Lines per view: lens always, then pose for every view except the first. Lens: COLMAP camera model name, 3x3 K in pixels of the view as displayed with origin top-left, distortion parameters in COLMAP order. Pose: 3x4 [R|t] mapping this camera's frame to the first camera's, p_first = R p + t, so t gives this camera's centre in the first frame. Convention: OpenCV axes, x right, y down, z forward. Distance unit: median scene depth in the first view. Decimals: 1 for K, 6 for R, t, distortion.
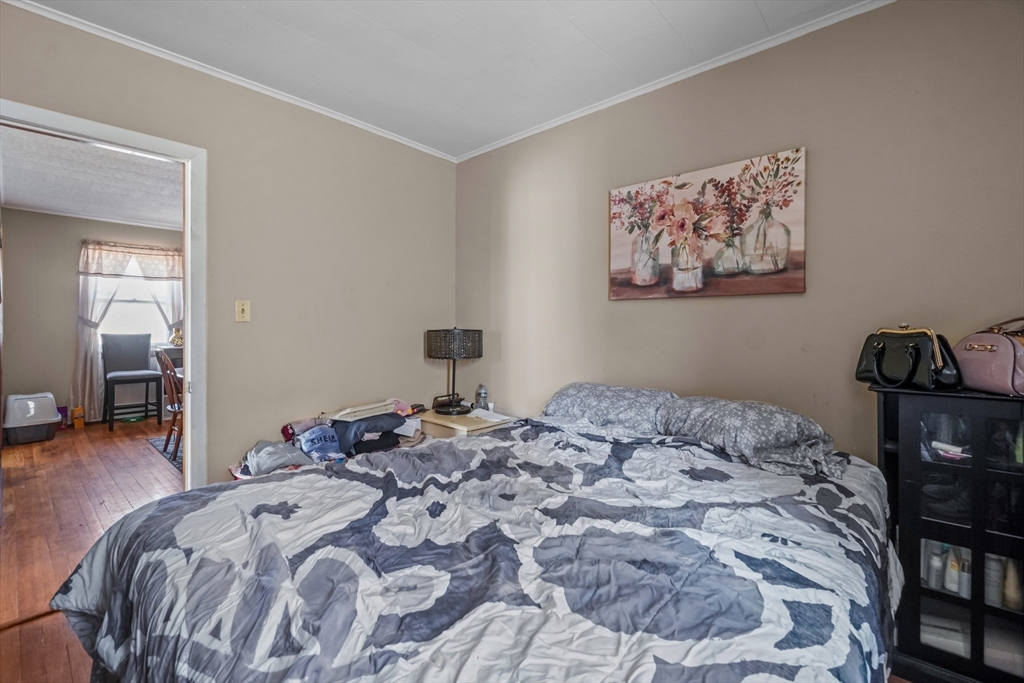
lens RADIAL K [[451.3, 0, 511.3], [0, 451.3, 333.5], [0, 0, 1]] dist [-0.004007, 0.000221]
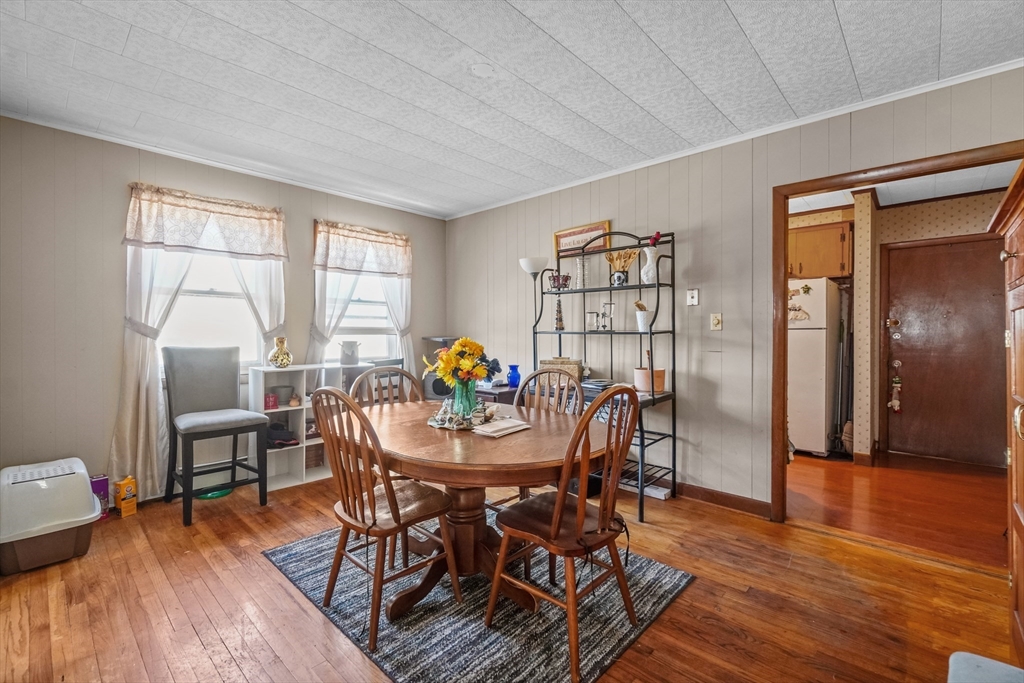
lens RADIAL K [[451.3, 0, 508.2], [0, 451.3, 342.6], [0, 0, 1]] dist [-0.004007, 0.000221]
pose [[0.999756, -0.003010, -0.021882, -0.454776], [0.003076, 0.999991, 0.002977, -0.006158], [0.021873, -0.003043, 0.999756, 0.430431]]
